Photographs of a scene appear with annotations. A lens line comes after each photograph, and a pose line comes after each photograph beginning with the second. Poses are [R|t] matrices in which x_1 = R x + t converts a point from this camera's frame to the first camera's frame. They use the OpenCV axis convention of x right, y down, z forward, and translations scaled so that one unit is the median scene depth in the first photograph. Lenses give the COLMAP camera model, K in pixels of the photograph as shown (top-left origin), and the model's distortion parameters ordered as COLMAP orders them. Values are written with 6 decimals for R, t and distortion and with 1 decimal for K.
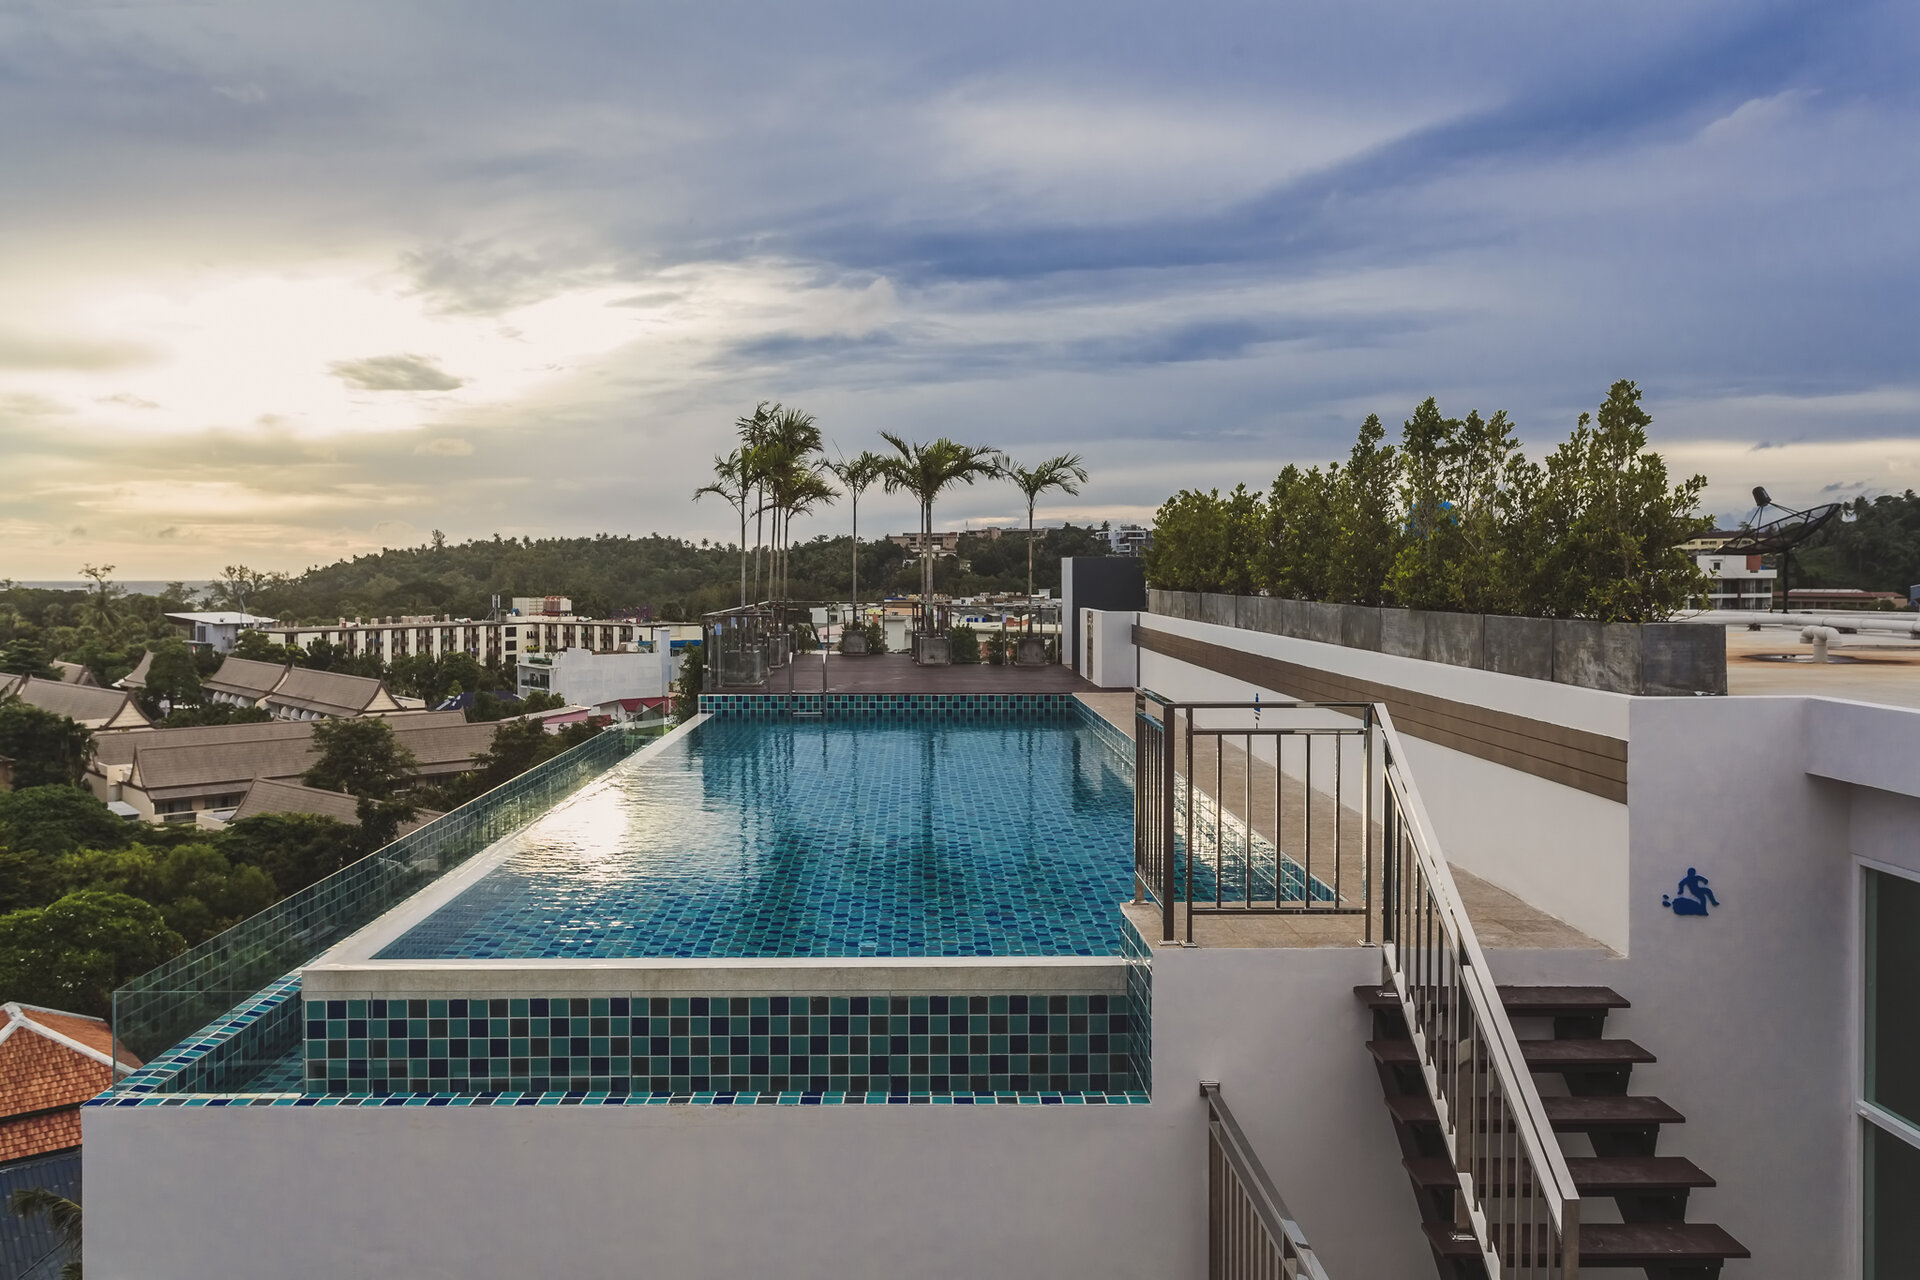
lens RADIAL K [[1520.6, 0, 905.9], [0, 1520.6, 631.5], [0, 0, 1]] dist [-0.004723, 0.039797]
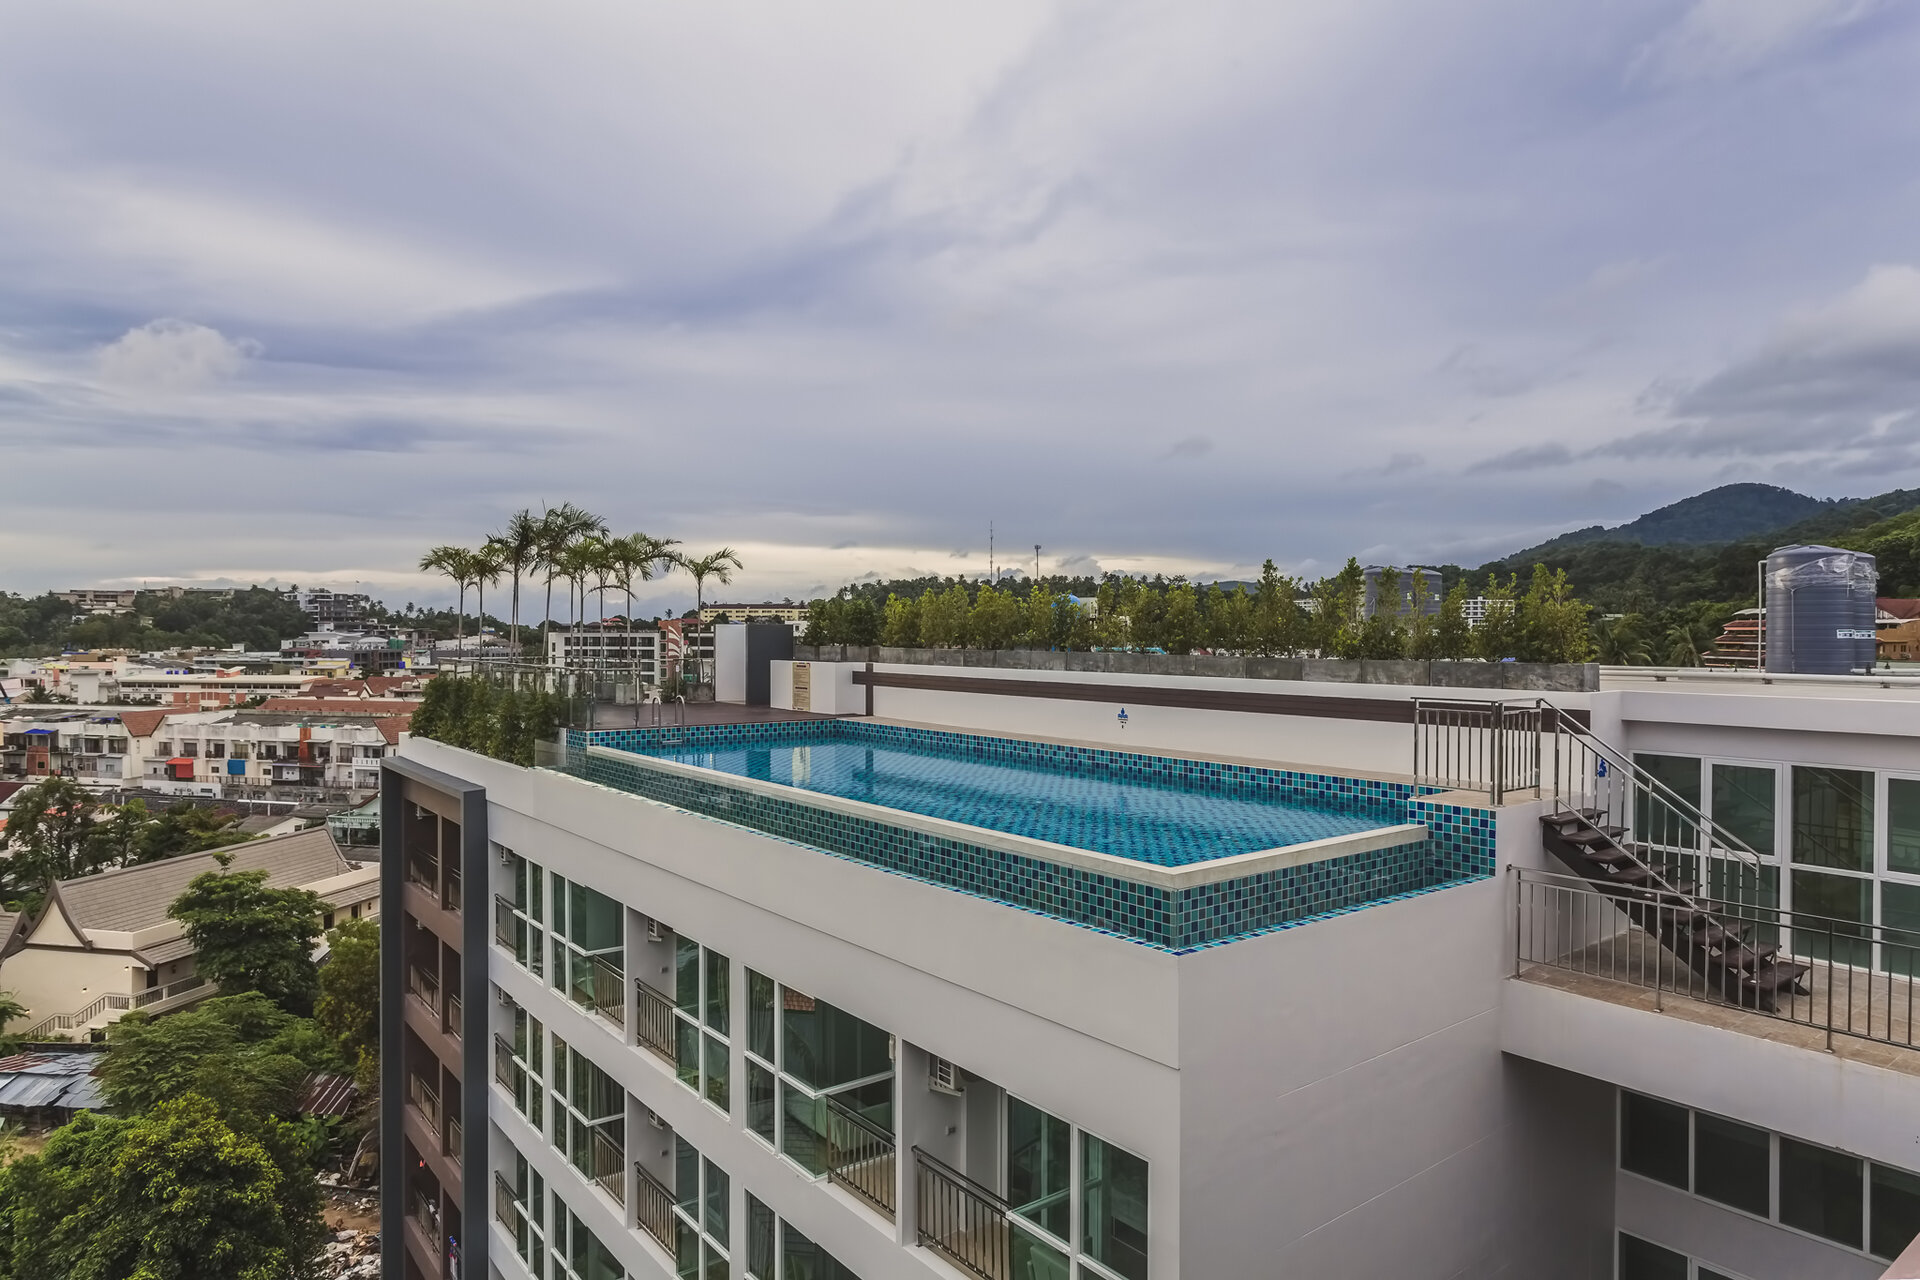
lens RADIAL K [[1180.4, 0, 960.0], [0, 1180.4, 640.0], [0, 0, 1]] dist [-0.022909, 0.026609]
pose [[0.785834, 0.000864, 0.618437, -0.389957], [0.018146, 0.999536, -0.024454, -0.003854], [-0.618171, 0.030439, 0.785454, 0.025818]]
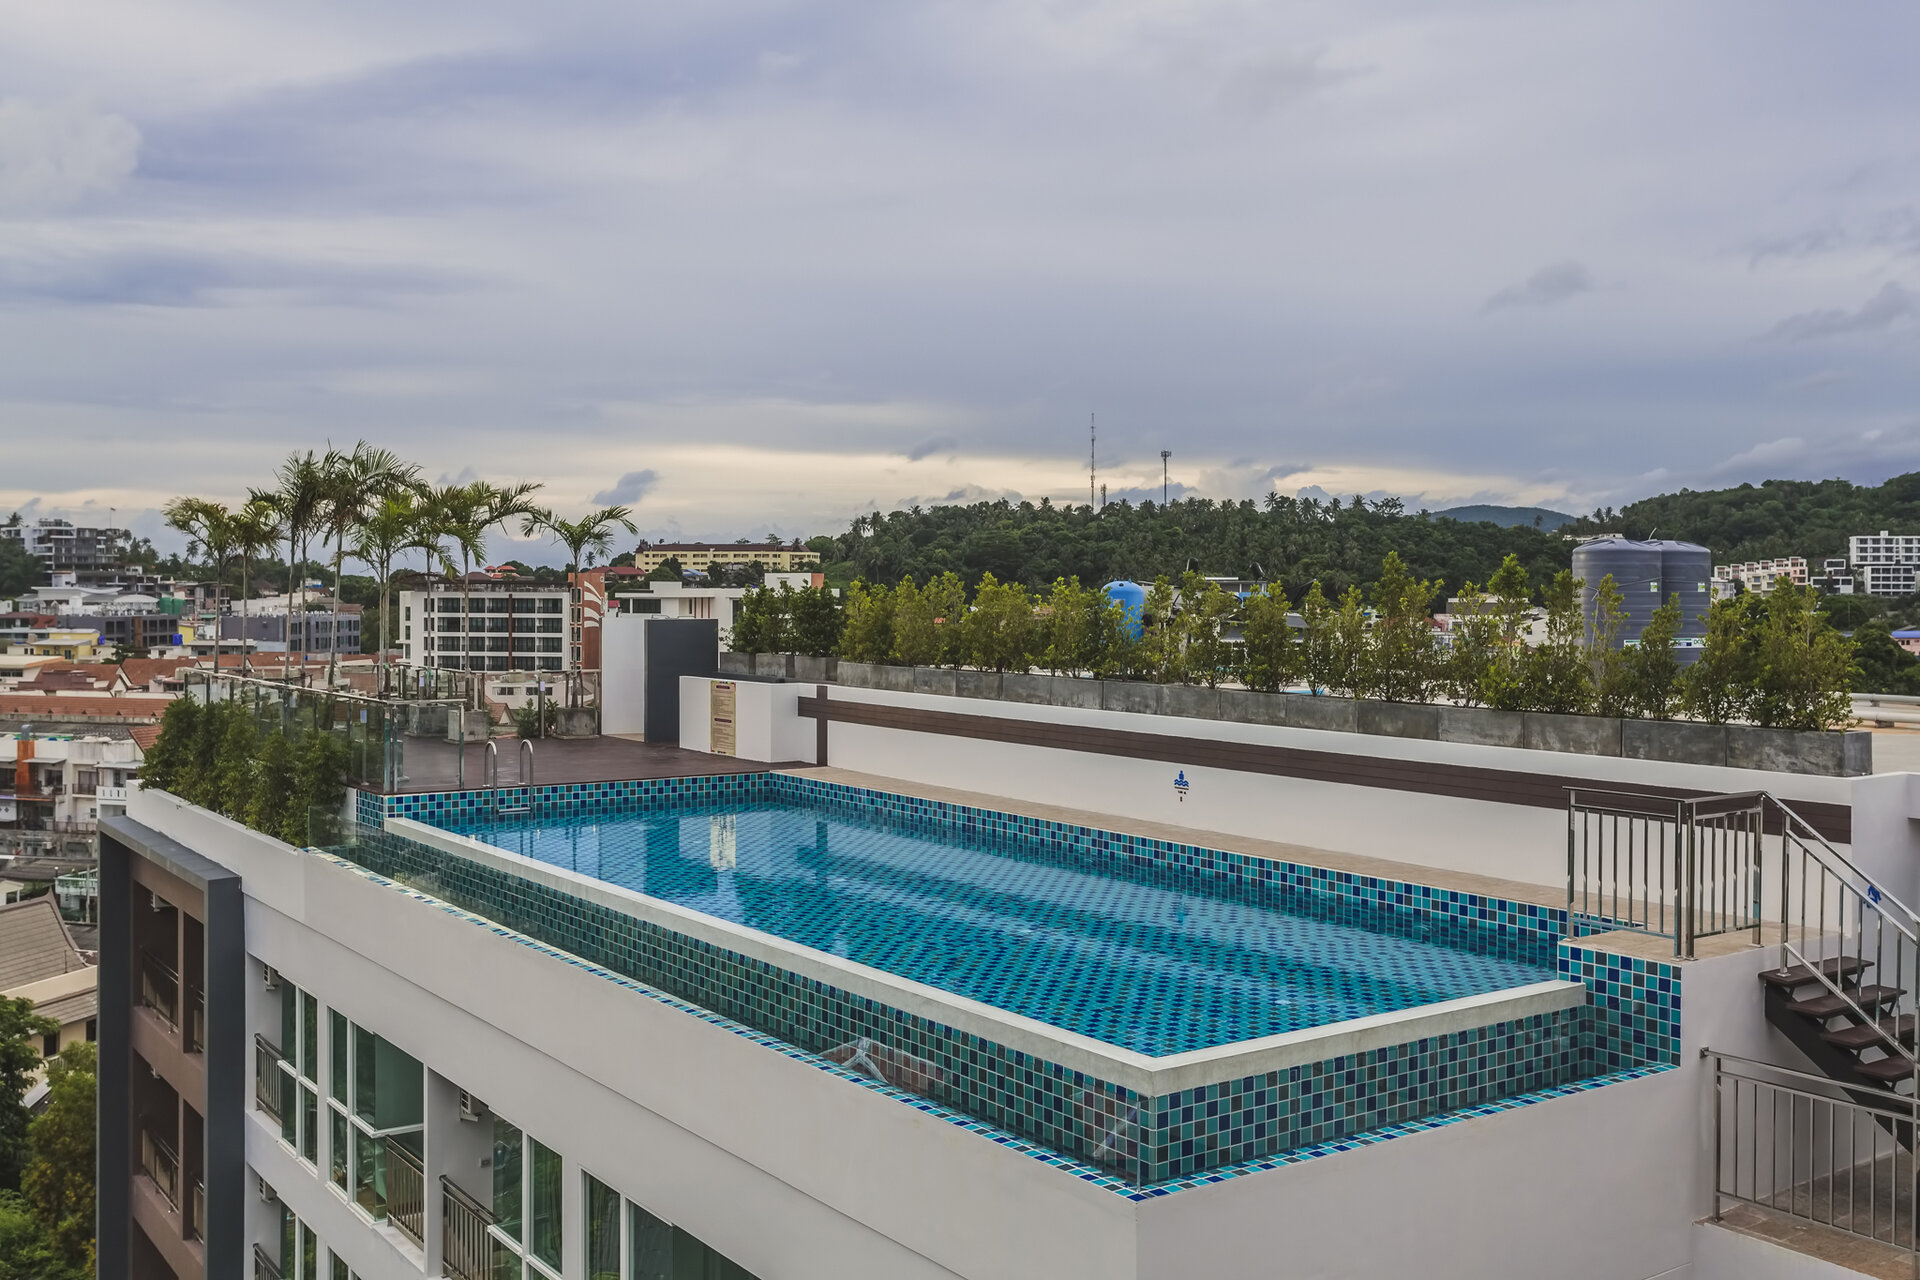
lens RADIAL K [[1855.3, 0, 959.7], [0, 1855.3, 600.0], [0, 0, 1]] dist [0.005035, 0.009862]
pose [[0.814174, 0.001261, 0.580620, -0.370998], [0.015475, 0.999595, -0.023871, -0.029402], [-0.580415, 0.028420, 0.813825, -0.022729]]
